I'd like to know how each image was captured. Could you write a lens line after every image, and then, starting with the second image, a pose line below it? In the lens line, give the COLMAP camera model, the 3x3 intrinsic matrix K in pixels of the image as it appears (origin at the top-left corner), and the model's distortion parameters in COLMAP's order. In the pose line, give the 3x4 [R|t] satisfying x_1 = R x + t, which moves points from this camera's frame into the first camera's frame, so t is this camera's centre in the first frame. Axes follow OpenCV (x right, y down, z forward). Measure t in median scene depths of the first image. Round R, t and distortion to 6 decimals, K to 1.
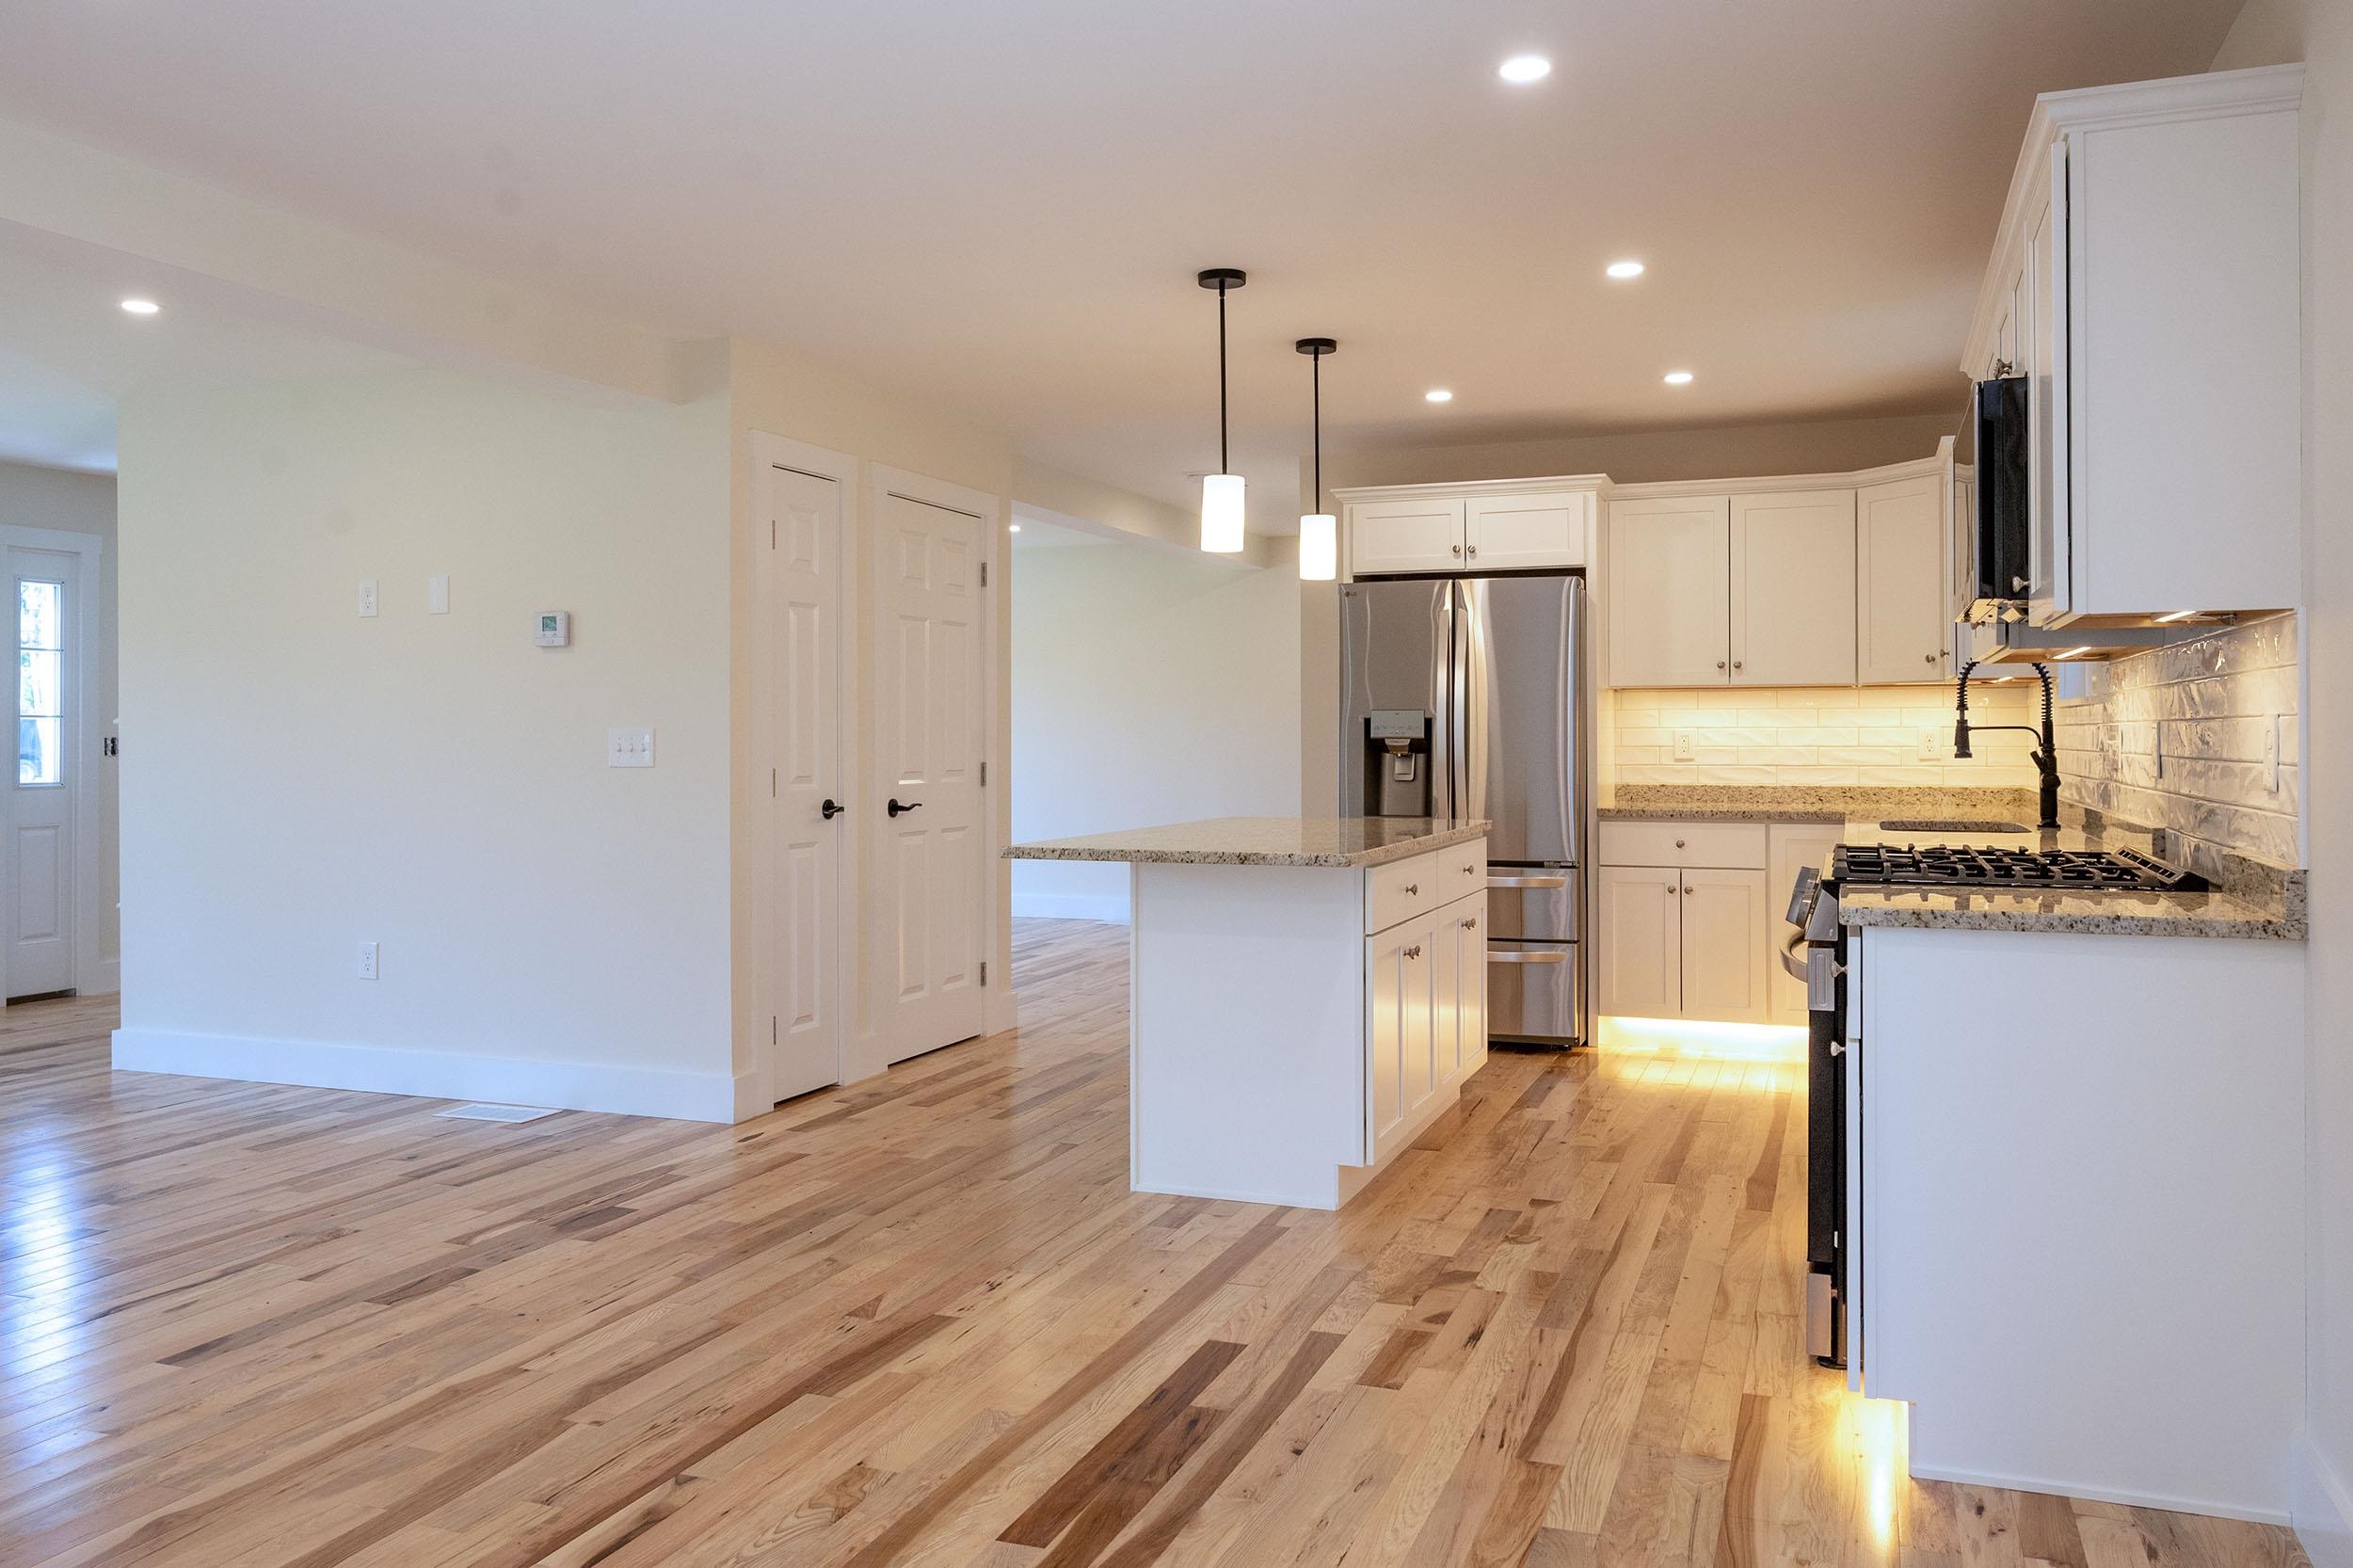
lens RADIAL K [[1745.9, 0, 1094.2], [0, 1745.9, 778.4], [0, 0, 1]] dist [0.003050, -0.007852]
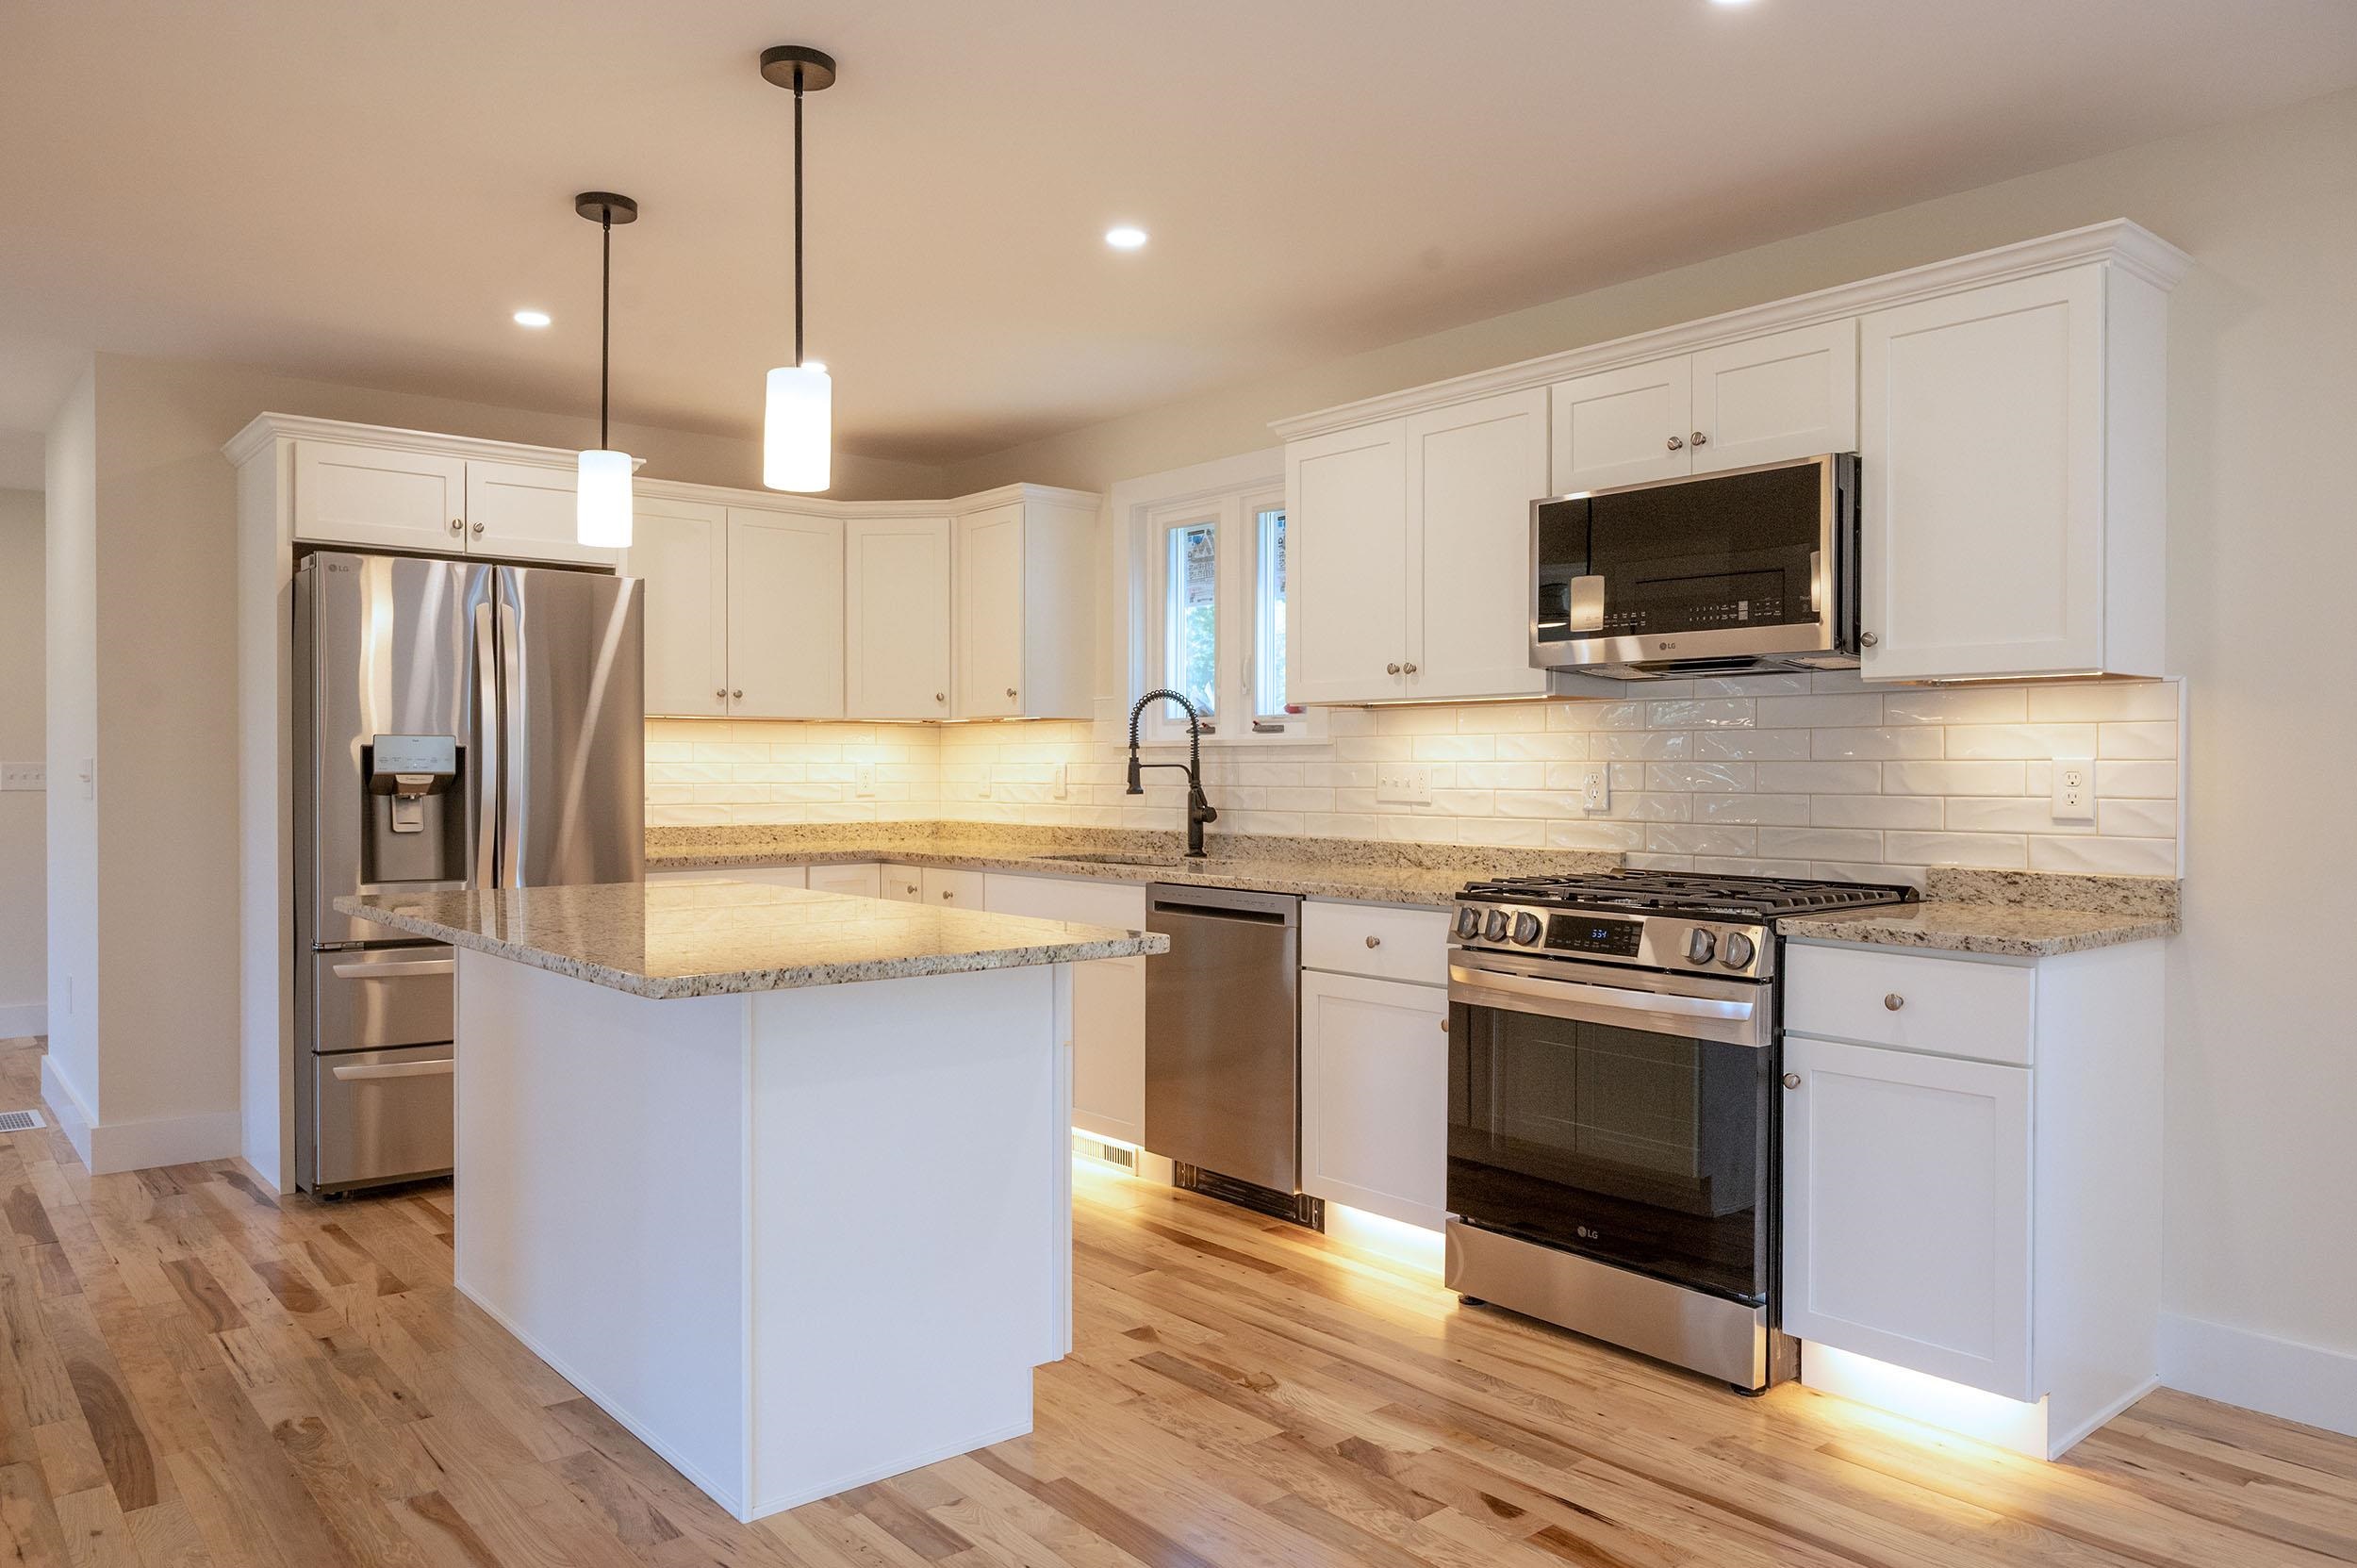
lens RADIAL K [[1607.7, 0, 1228.6], [0, 1607.7, 792.8], [0, 0, 1]] dist [-0.000915, -0.002314]
pose [[0.473294, -0.009205, 0.880856, -0.332696], [0.018602, 0.999827, 0.000453, -0.012091], [-0.880708, 0.016171, 0.473383, 0.501729]]
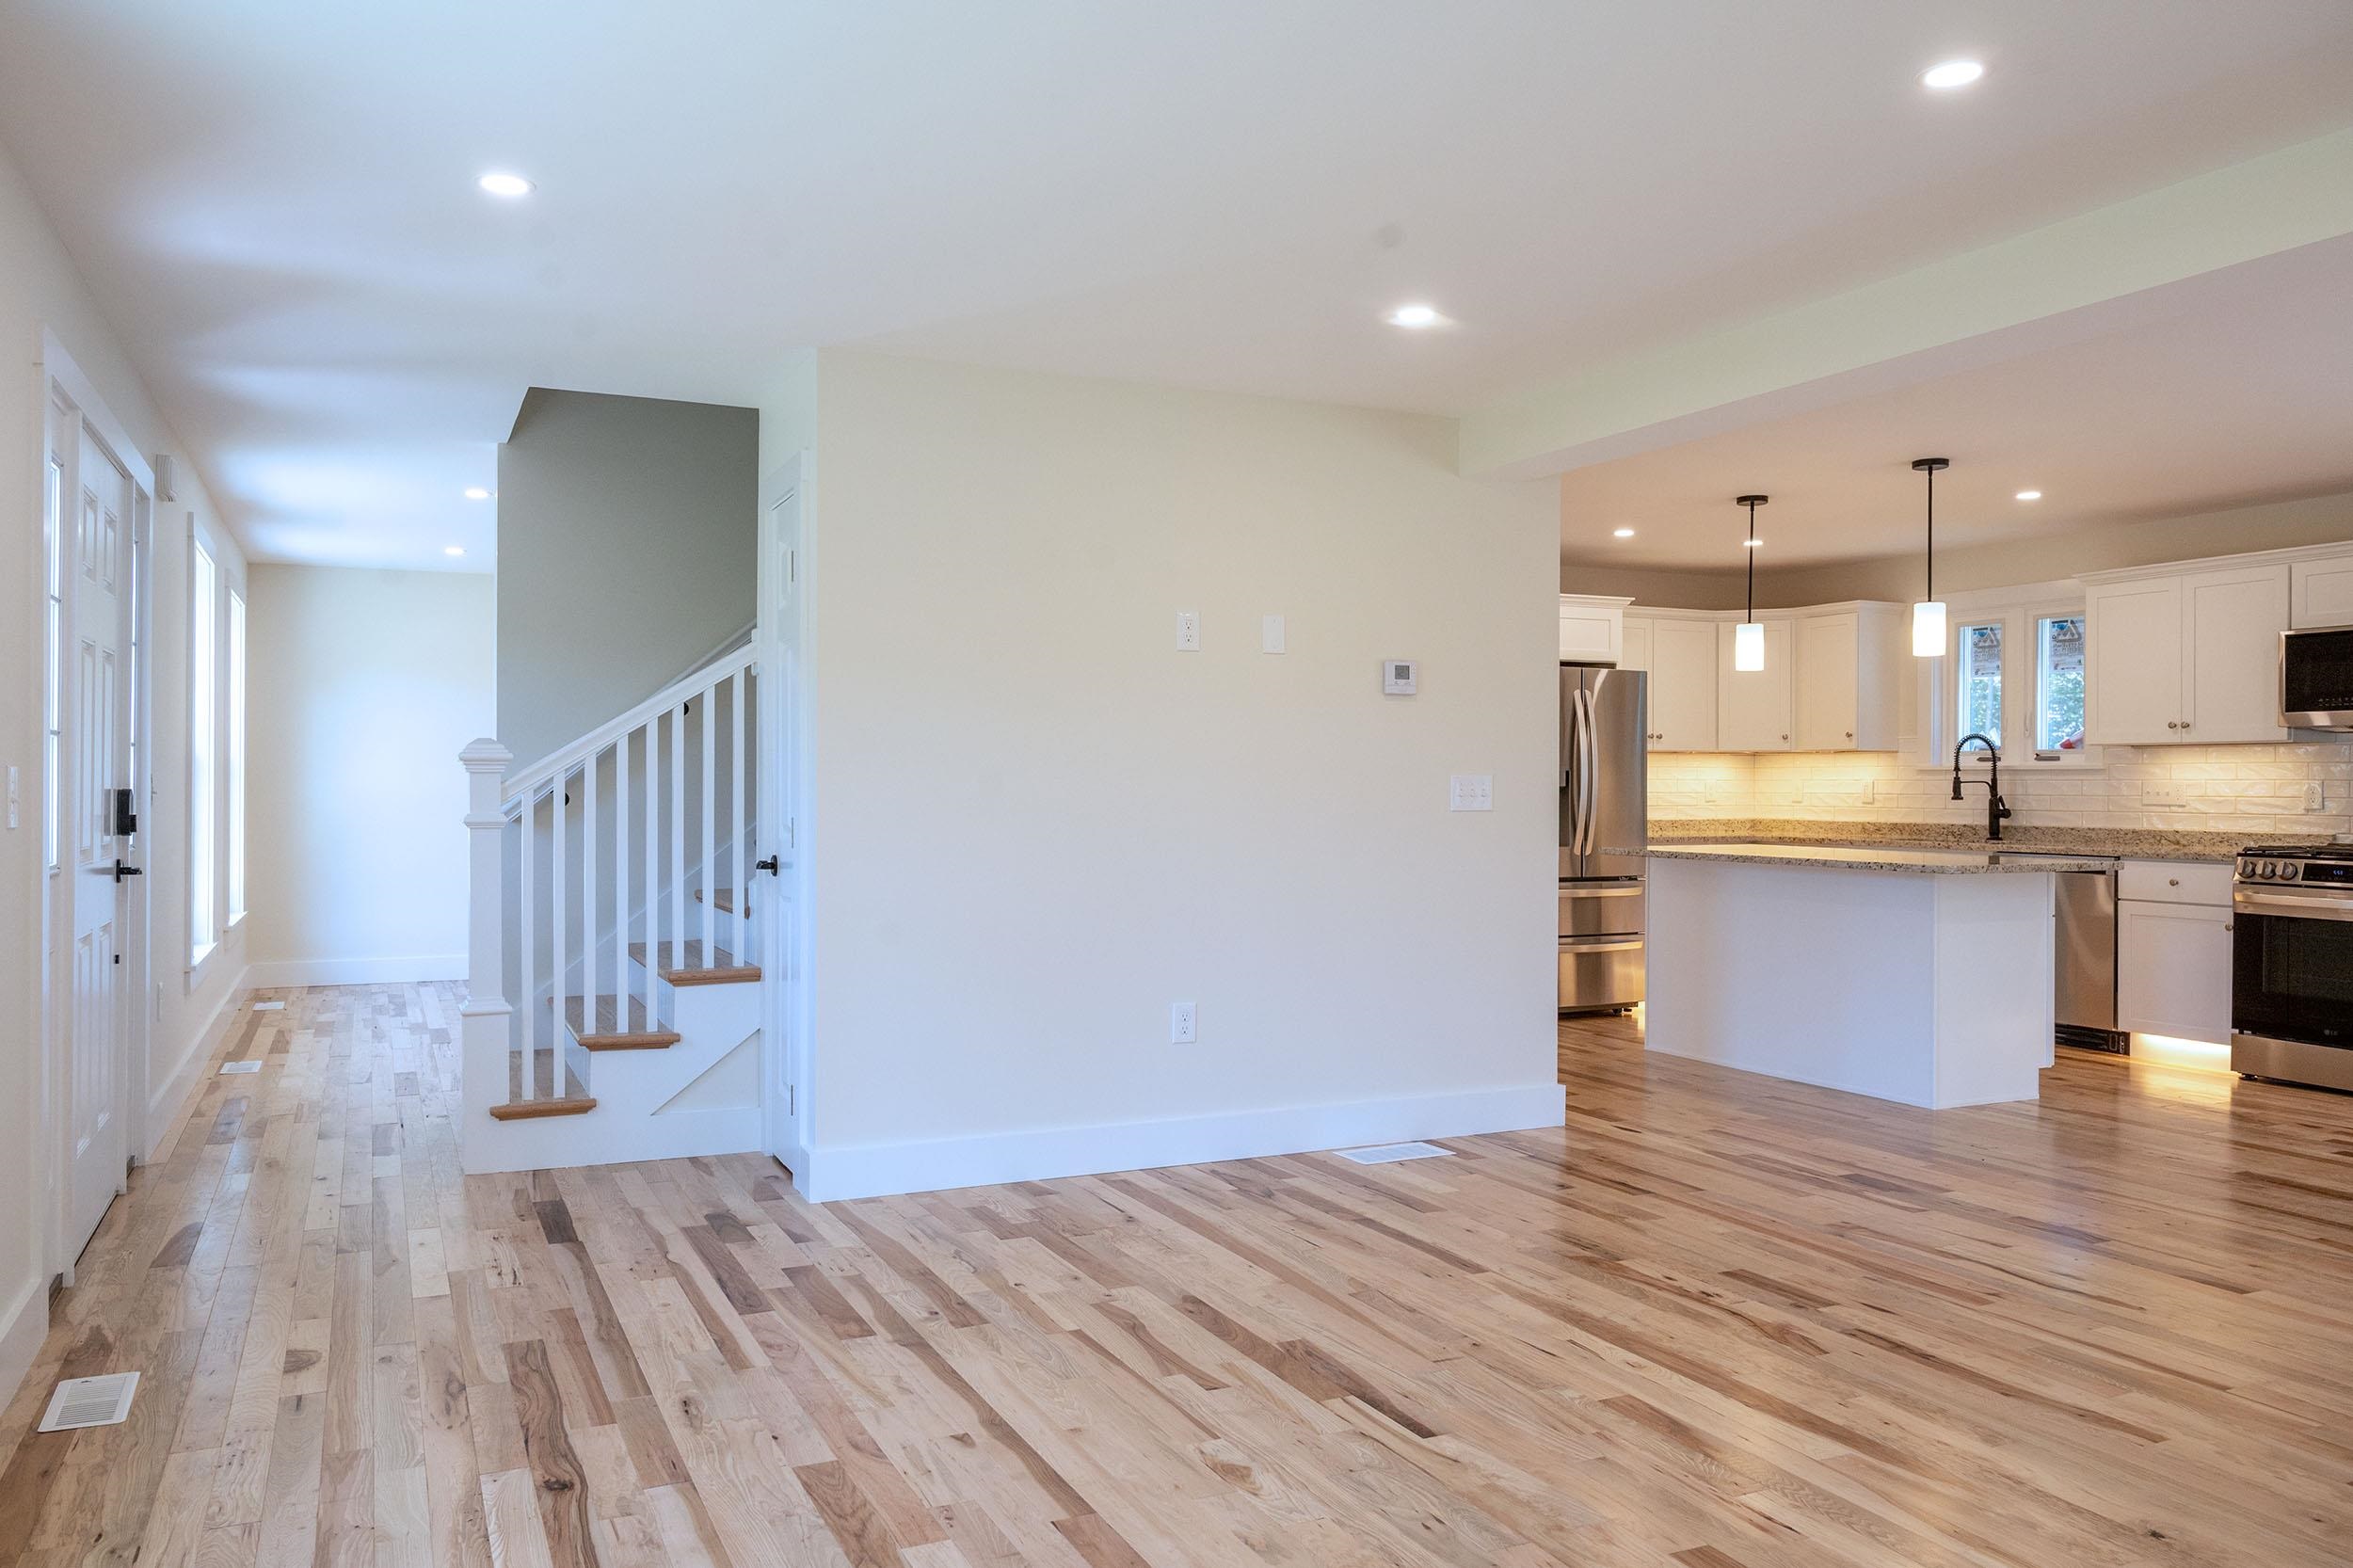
lens RADIAL K [[1607.1, 0, 1172.9], [0, 1607.1, 792.7], [0, 0, 1]] dist [-0.030460, 0.003346]
pose [[0.718985, 0.001123, 0.695025, -1.118095], [0.011319, 0.999847, -0.013324, -0.006858], [-0.694933, 0.017447, 0.718863, 0.433142]]
